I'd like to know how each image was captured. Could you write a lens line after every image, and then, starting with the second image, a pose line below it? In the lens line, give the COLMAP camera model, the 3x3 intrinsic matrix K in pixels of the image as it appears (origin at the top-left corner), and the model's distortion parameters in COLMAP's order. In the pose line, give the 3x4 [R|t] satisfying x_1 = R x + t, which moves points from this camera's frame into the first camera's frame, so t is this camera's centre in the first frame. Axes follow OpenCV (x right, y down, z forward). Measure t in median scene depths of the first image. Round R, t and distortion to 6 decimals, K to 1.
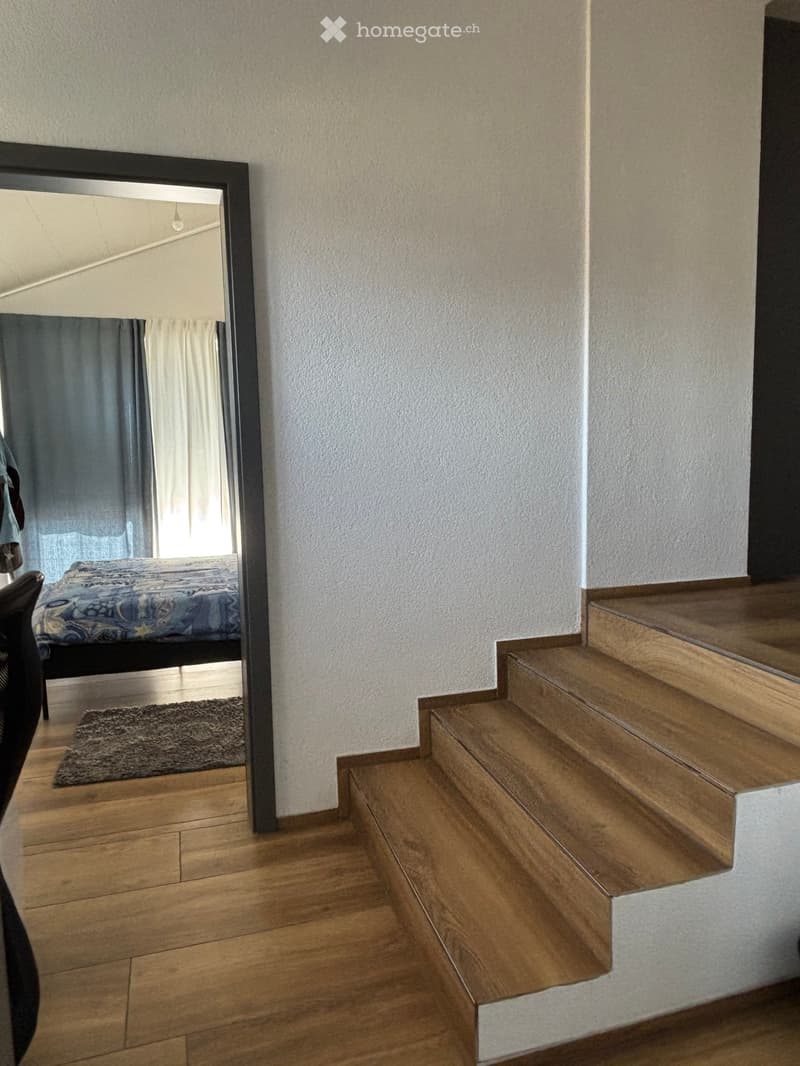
lens RADIAL K [[741.1, 0, 412.9], [0, 741.1, 533.2], [0, 0, 1]] dist [0.000669, -0.002074]
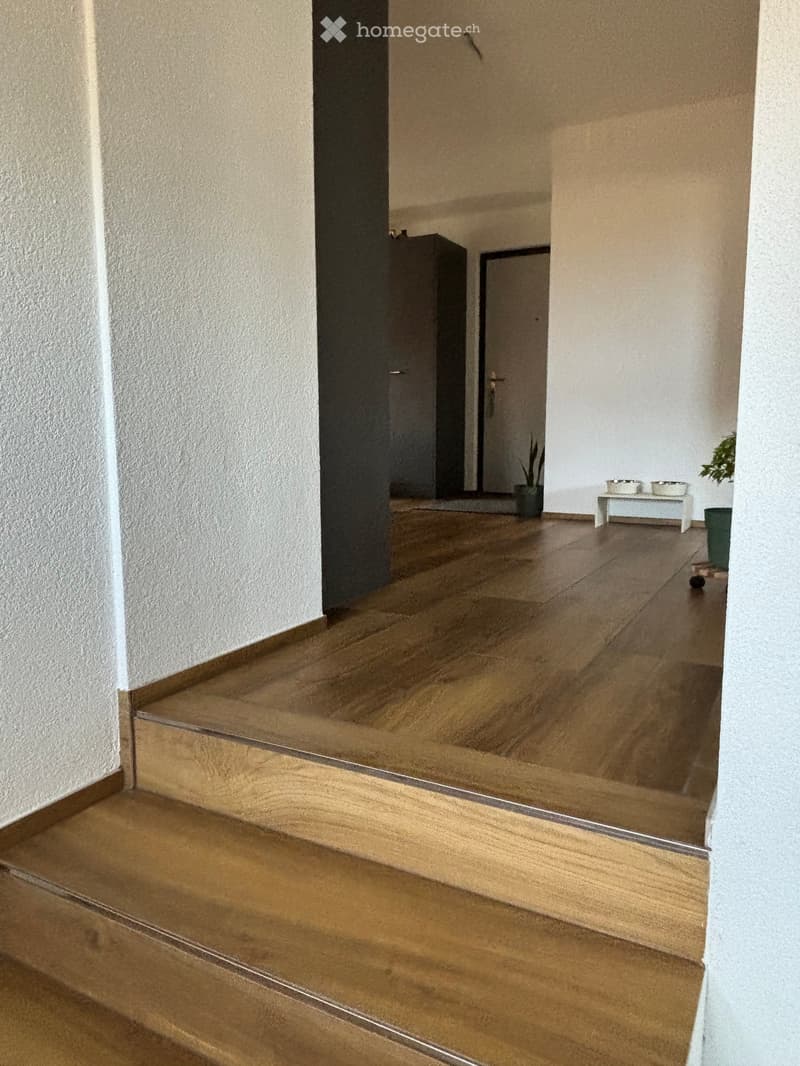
lens RADIAL K [[741.1, 0, 412.9], [0, 741.1, 533.2], [0, 0, 1]] dist [0.000669, -0.002074]
pose [[0.705679, -0.068734, 0.705190, -0.001835], [0.063227, 0.997422, 0.033946, -0.049541], [-0.705705, 0.020632, 0.708205, 0.448991]]
